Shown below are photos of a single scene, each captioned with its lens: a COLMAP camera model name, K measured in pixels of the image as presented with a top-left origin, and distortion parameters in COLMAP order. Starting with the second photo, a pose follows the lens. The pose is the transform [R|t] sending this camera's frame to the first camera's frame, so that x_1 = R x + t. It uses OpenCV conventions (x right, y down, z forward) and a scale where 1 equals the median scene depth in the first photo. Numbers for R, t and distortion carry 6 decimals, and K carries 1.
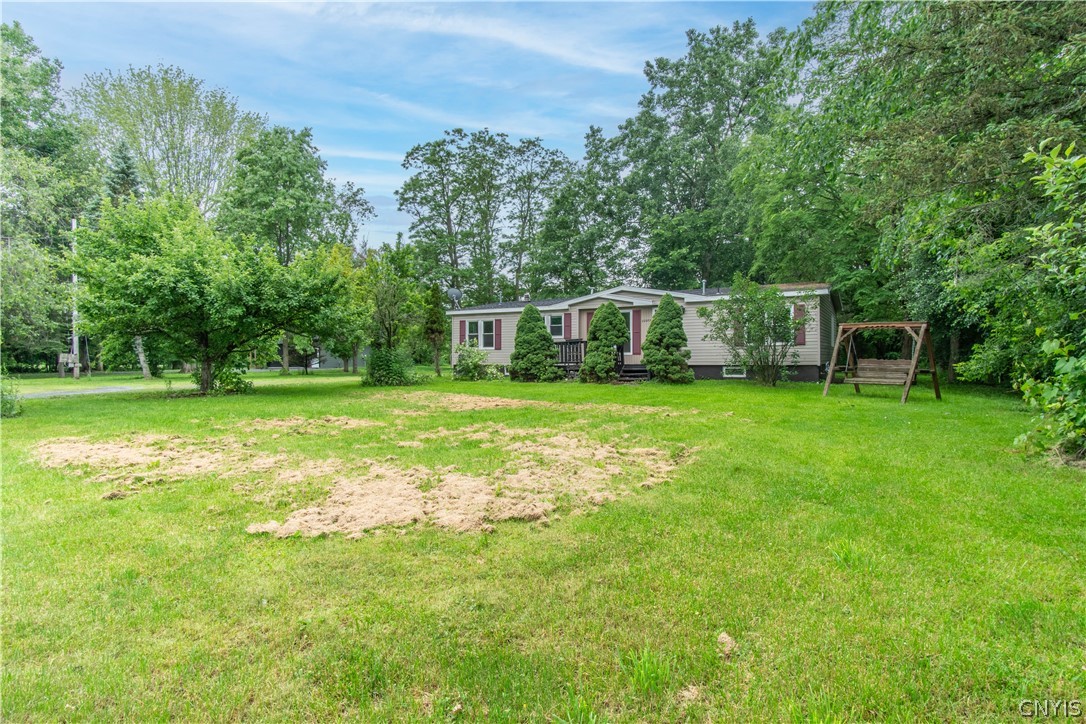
lens RADIAL K [[578.8, 0, 544.1], [0, 578.8, 361.7], [0, 0, 1]] dist [0.004235, 0.000455]
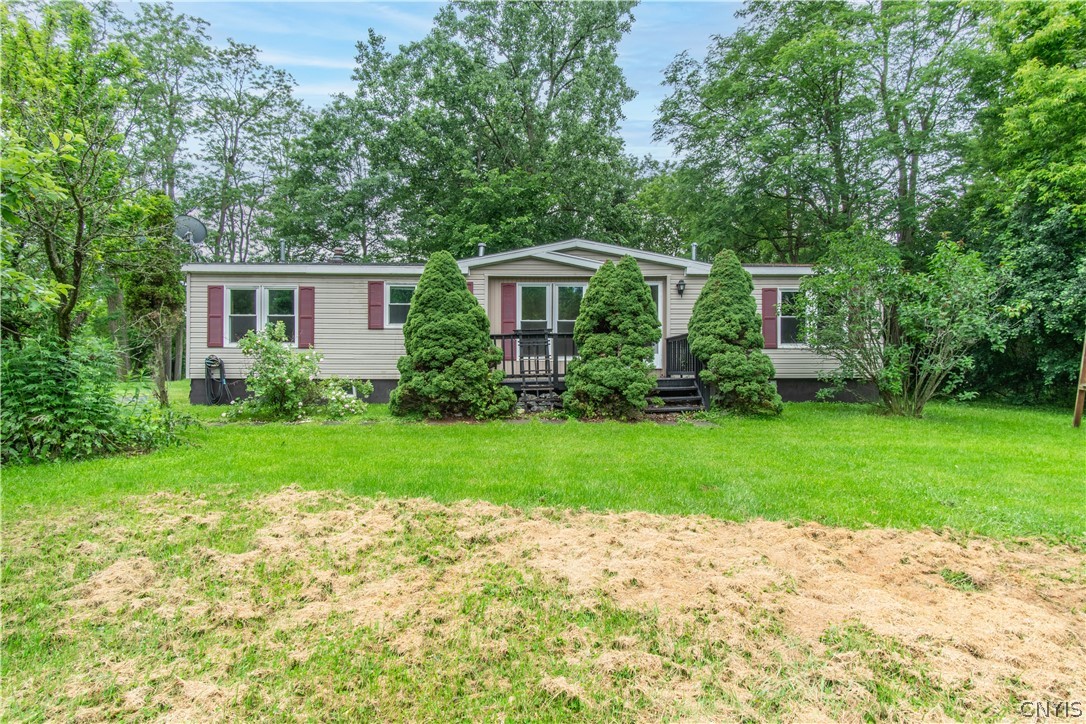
lens RADIAL K [[578.8, 0, 541.4], [0, 578.8, 360.1], [0, 0, 1]] dist [0.004235, 0.000455]
pose [[0.850126, 0.005506, 0.526550, -0.183522], [-0.000911, 0.999959, -0.008986, -0.007184], [-0.526578, 0.007160, 0.850096, 0.512671]]
